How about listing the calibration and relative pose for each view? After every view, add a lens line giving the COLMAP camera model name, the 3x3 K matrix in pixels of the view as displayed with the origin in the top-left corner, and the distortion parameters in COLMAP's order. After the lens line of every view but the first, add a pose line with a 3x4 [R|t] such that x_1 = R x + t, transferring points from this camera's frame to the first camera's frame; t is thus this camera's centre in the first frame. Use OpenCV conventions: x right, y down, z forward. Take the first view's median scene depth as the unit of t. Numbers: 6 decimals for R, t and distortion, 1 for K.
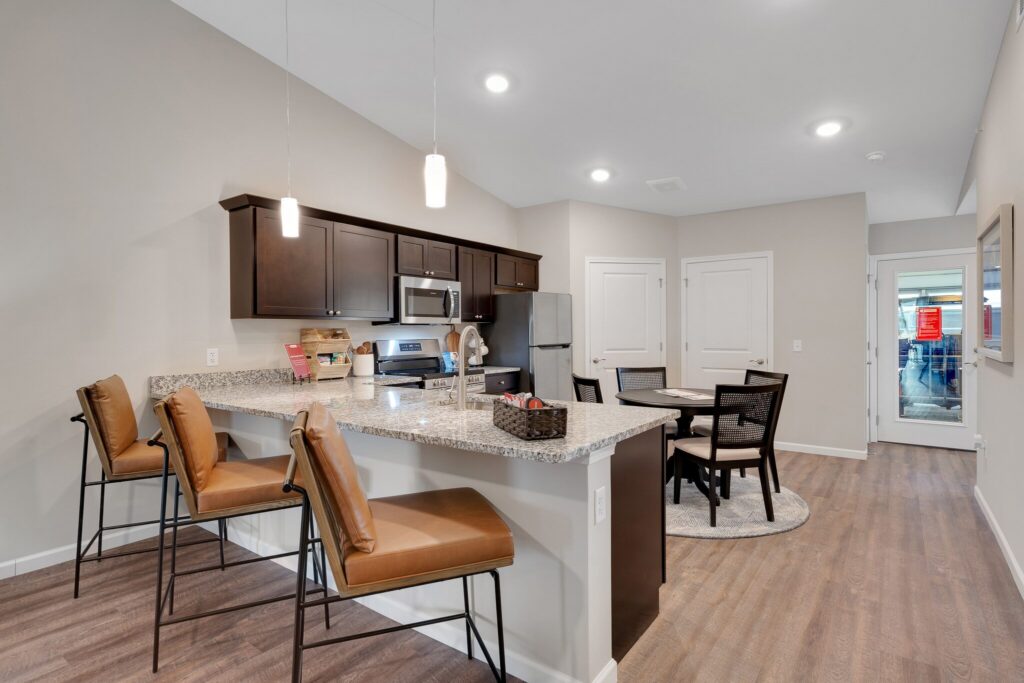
lens RADIAL K [[528.9, 0, 511.6], [0, 528.9, 340.9], [0, 0, 1]] dist [0.024970, 0.000490]
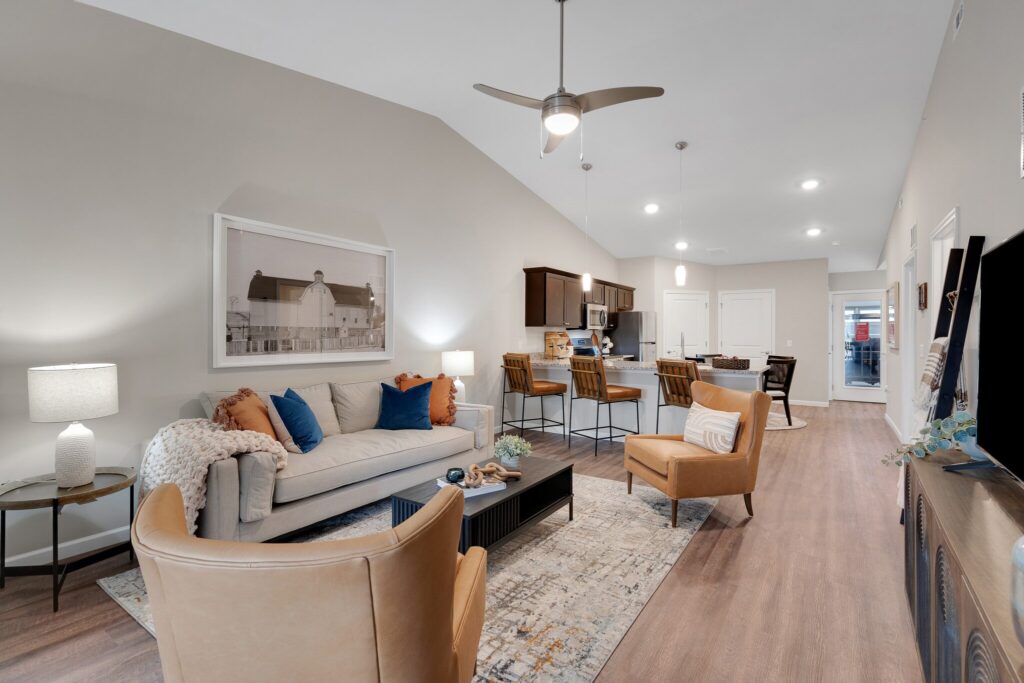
lens RADIAL K [[493.5, 0, 513.2], [0, 493.5, 339.2], [0, 0, 1]] dist [0.038067, 0.000075]
pose [[0.998148, 0.006431, 0.060498, -0.471032], [-0.005863, 0.999937, -0.009560, 0.016245], [-0.060556, 0.009188, 0.998123, -0.584073]]
